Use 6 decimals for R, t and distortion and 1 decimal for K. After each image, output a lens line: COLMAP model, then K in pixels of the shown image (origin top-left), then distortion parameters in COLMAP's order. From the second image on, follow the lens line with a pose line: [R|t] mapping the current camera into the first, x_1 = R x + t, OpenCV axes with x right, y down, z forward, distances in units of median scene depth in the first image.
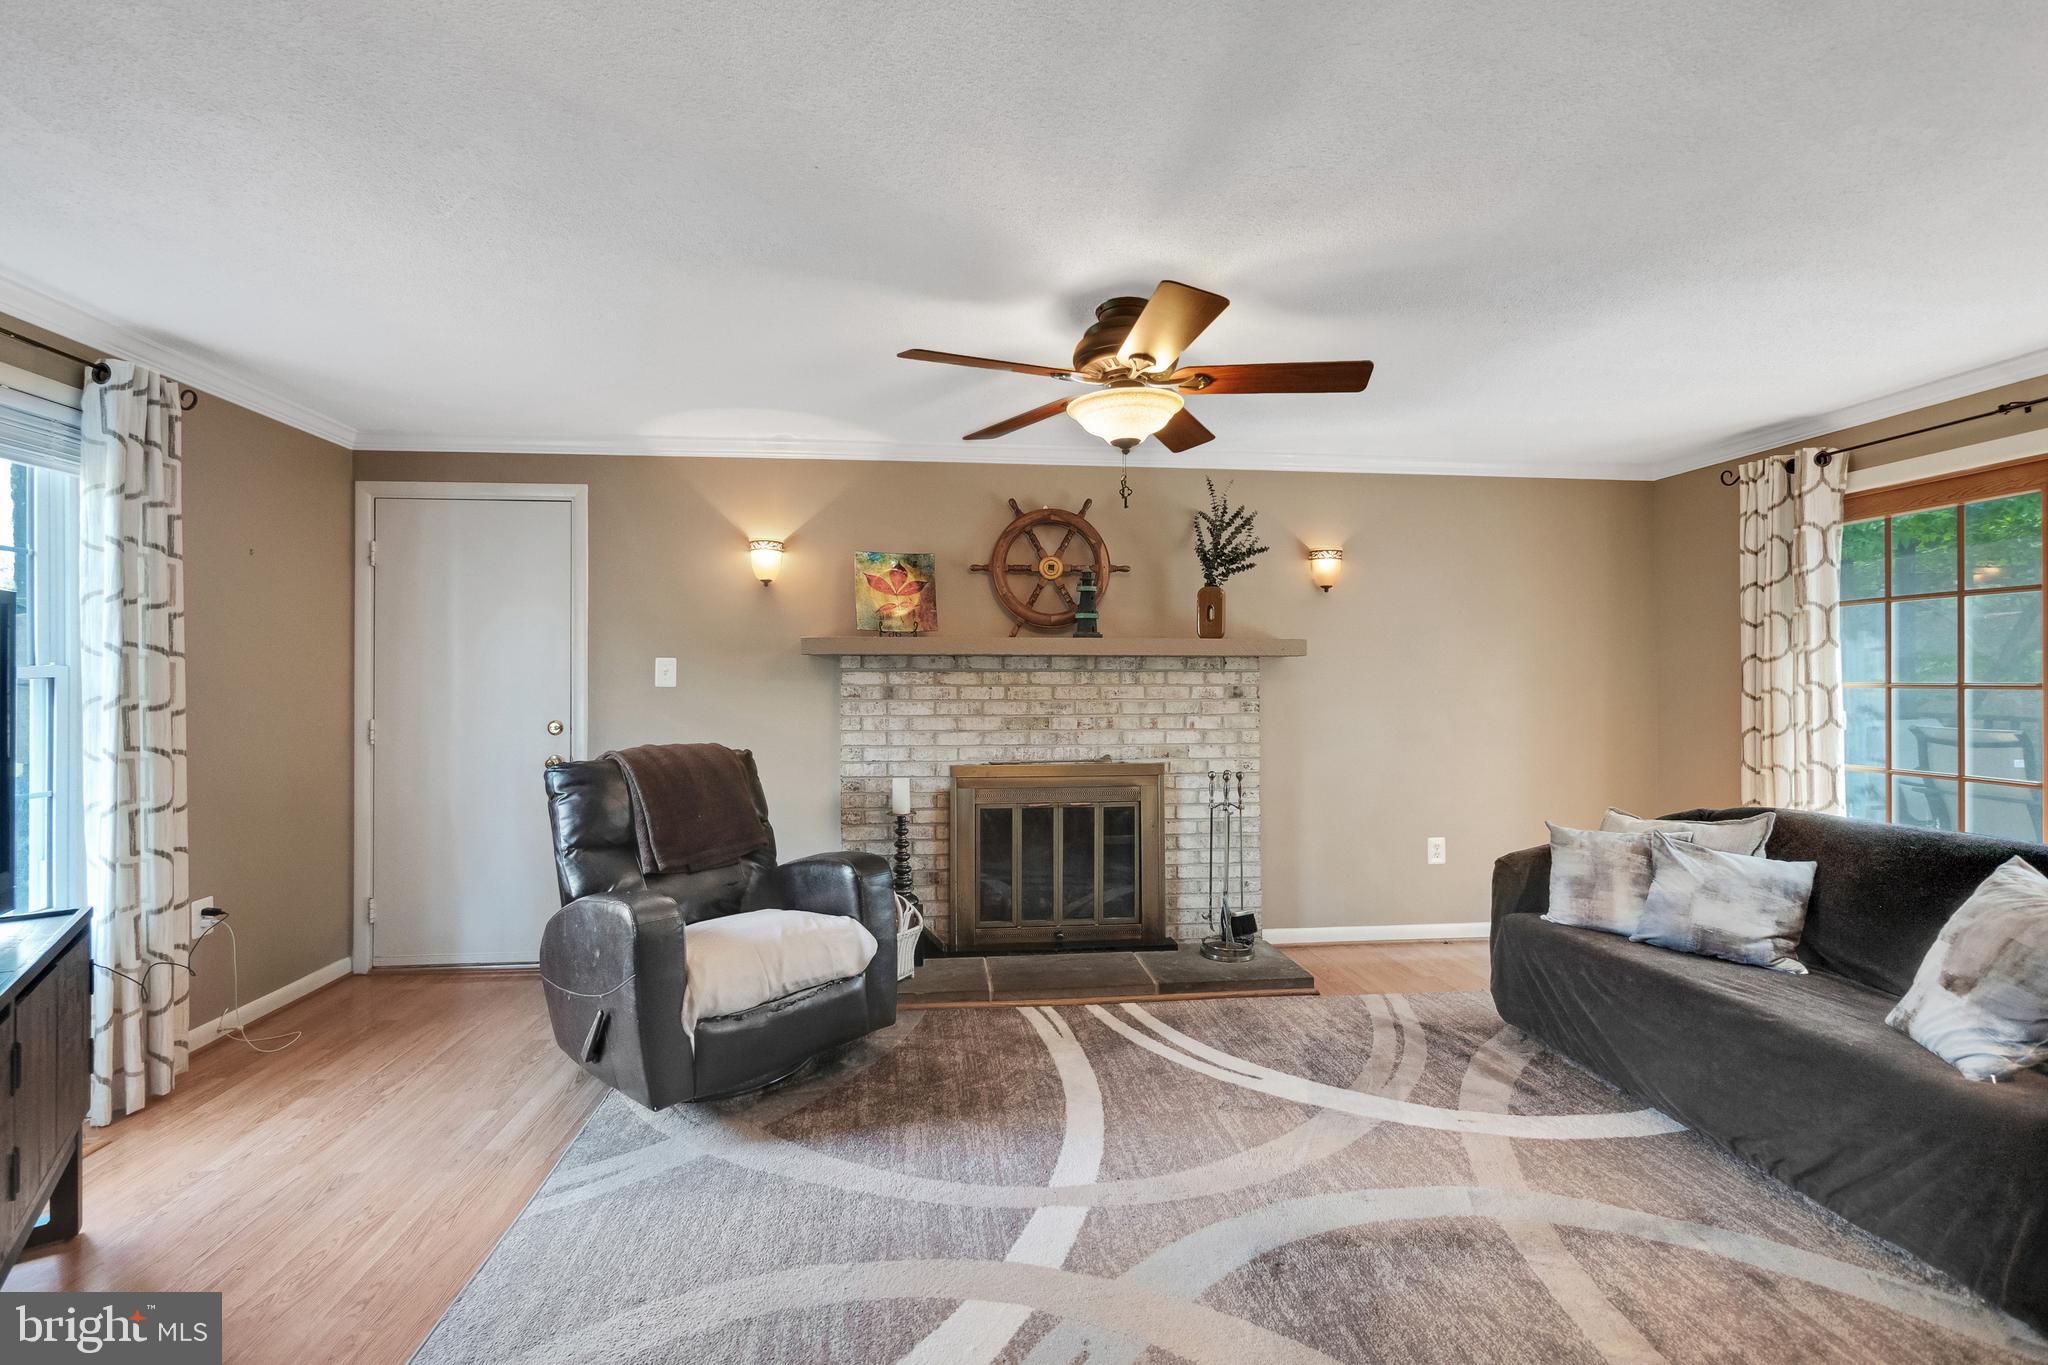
lens RADIAL K [[880.9, 0, 1012.6], [0, 880.9, 664.3], [0, 0, 1]] dist [0.000623, 0.000231]
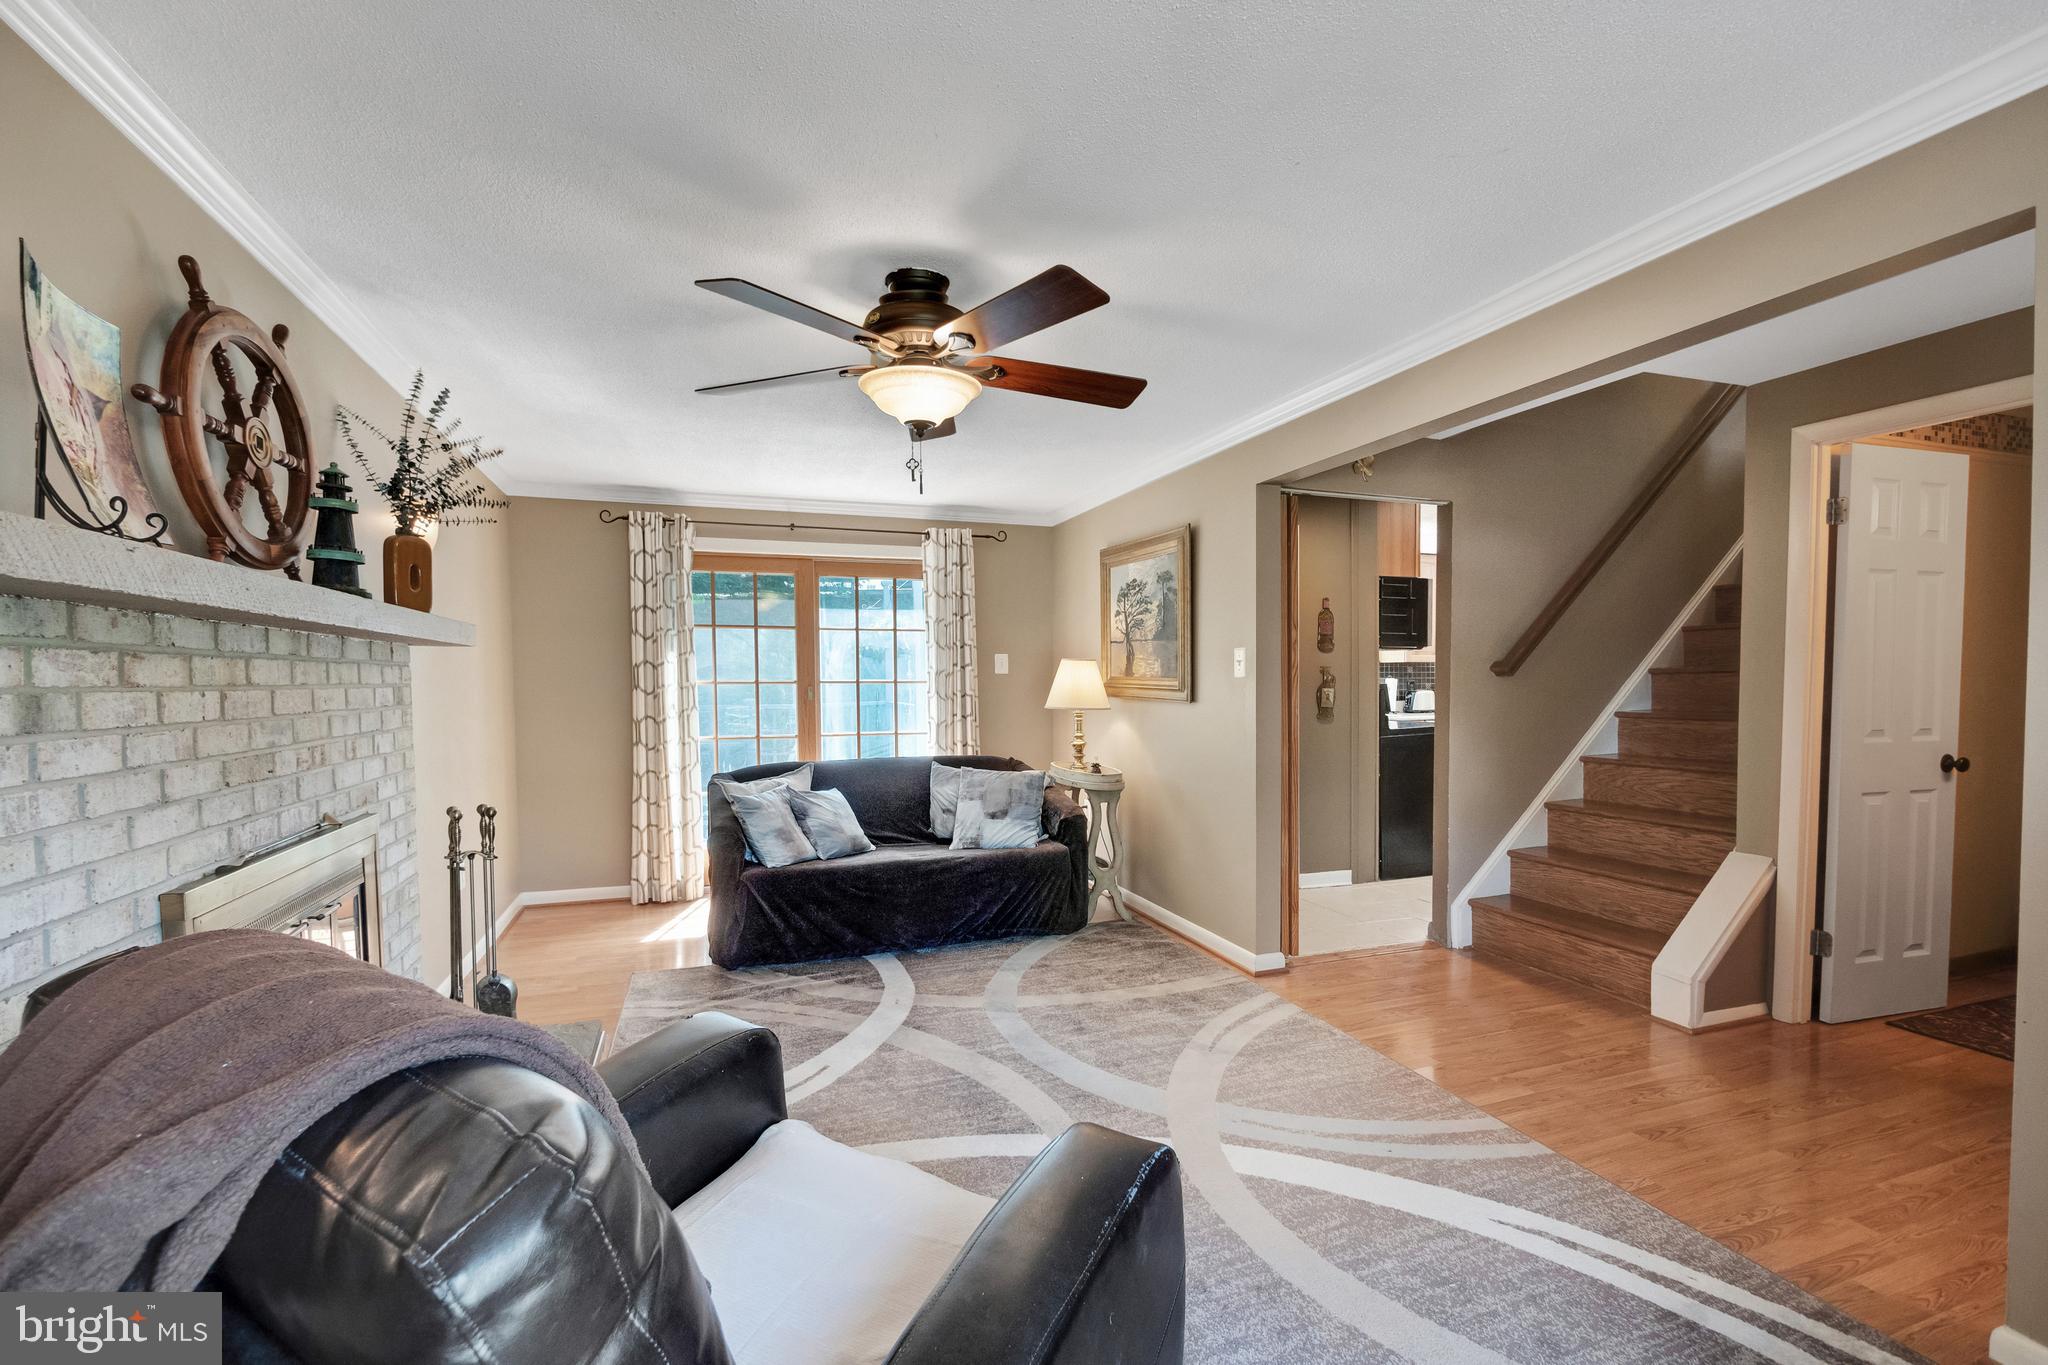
lens RADIAL K [[883.3, 0, 1026.1], [0, 883.3, 688.2], [0, 0, 1]] dist [-0.000390, 0.000010]
pose [[-0.239959, -0.007770, 0.970752, -0.533021], [-0.013447, 0.999899, 0.004679, 0.016568], [-0.970690, -0.011931, -0.240039, 0.716416]]
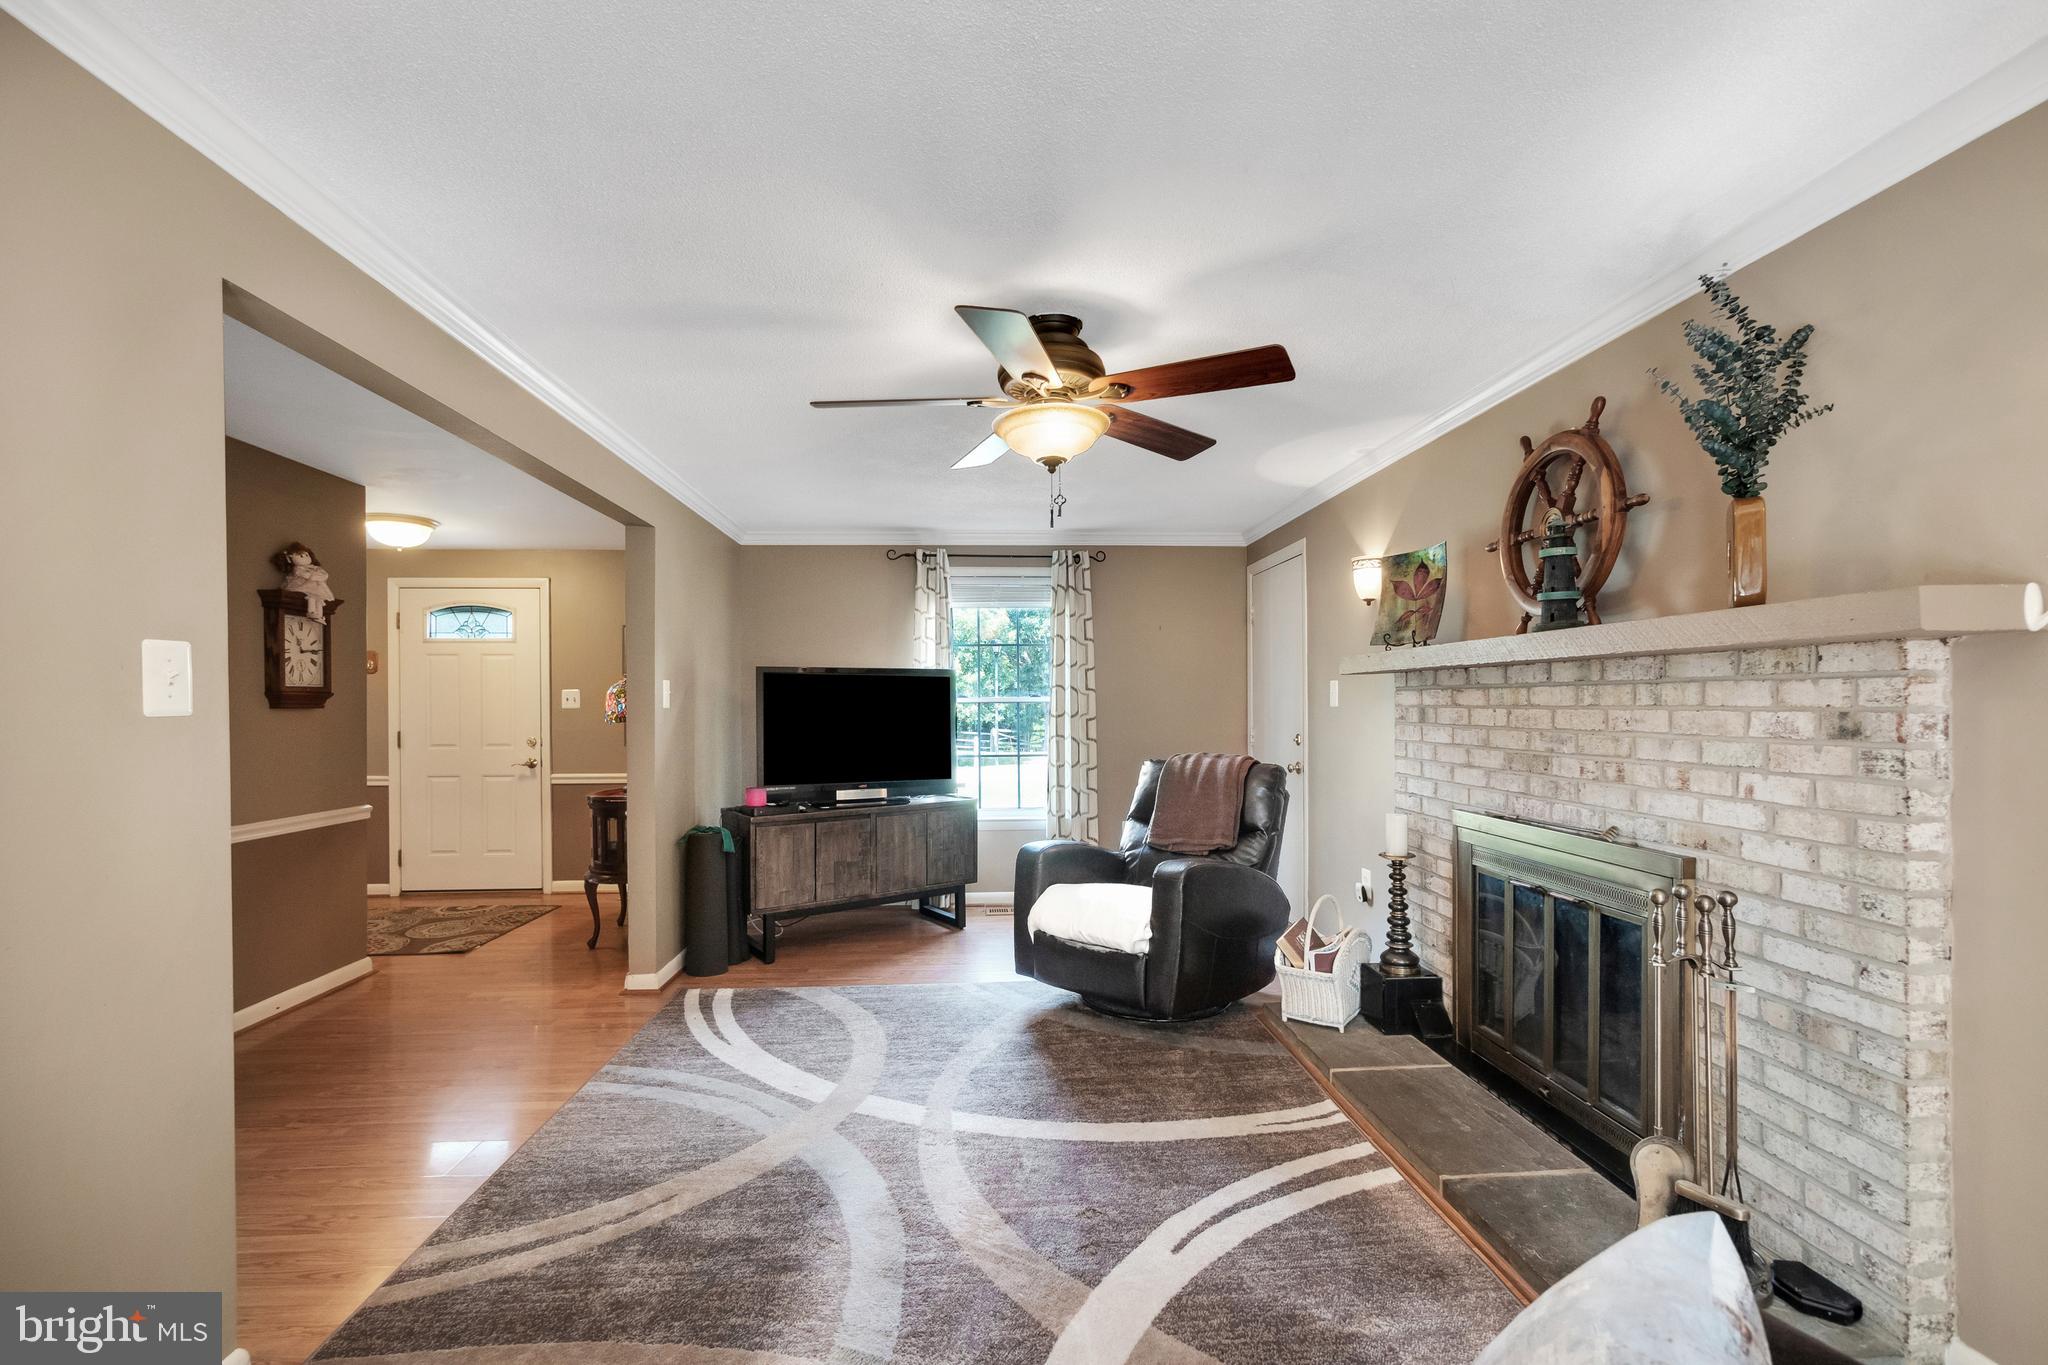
lens RADIAL K [[883.3, 0, 1026.1], [0, 883.3, 688.2], [0, 0, 1]] dist [-0.000390, 0.000010]
pose [[-0.029901, -0.015622, -0.999431, 0.712326], [0.026237, 0.999521, -0.016409, 0.010424], [0.999208, -0.026712, -0.029477, 0.636119]]
